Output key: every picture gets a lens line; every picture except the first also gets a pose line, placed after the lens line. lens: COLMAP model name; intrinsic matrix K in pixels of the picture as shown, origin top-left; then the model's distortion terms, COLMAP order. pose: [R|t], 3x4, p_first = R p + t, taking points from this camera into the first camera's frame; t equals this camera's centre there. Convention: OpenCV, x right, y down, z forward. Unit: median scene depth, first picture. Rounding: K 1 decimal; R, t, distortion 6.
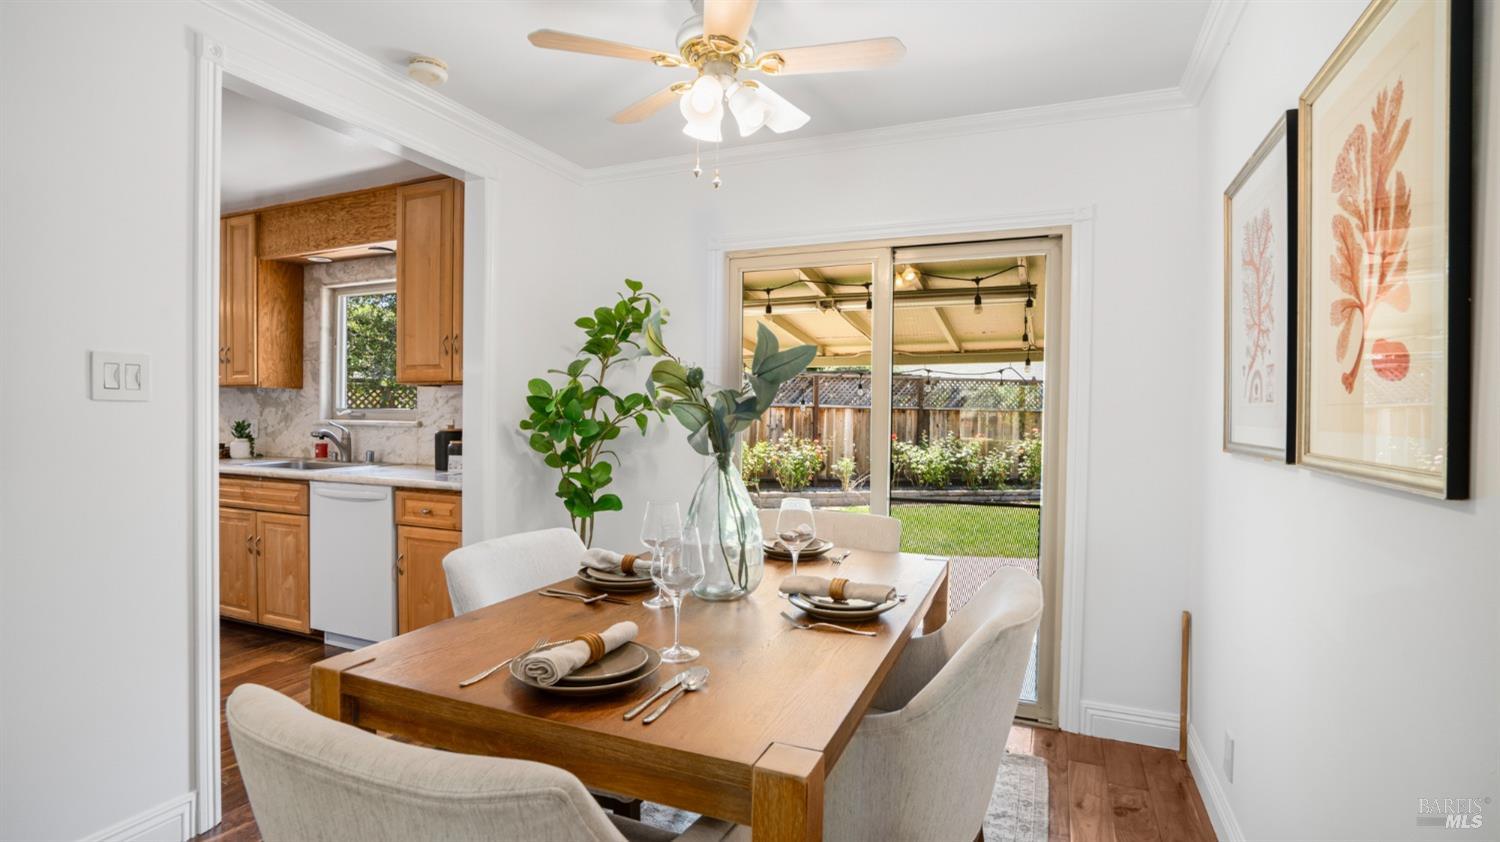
lens RADIAL K [[705.2, 0, 744.2], [0, 705.2, 422.6], [0, 0, 1]] dist [-0.060752, 0.022840]
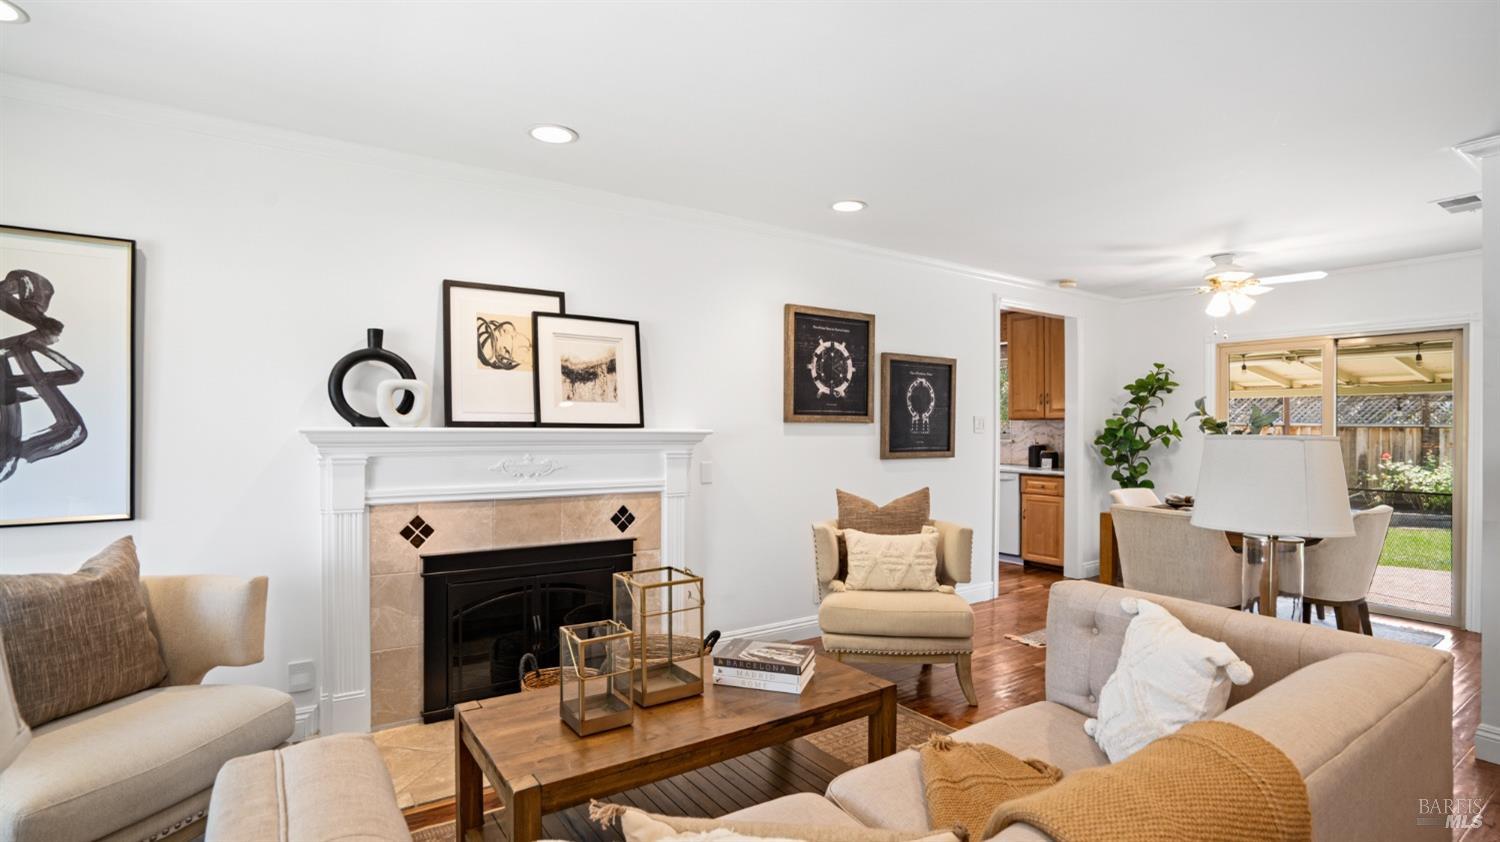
lens RADIAL K [[705.2, 0, 744.2], [0, 705.2, 422.6], [0, 0, 1]] dist [-0.060752, 0.022840]
pose [[0.841022, -0.008390, -0.540935, -0.092740], [-0.004484, 0.999737, -0.022477, -0.003433], [0.540982, 0.021330, 0.840764, -1.079179]]
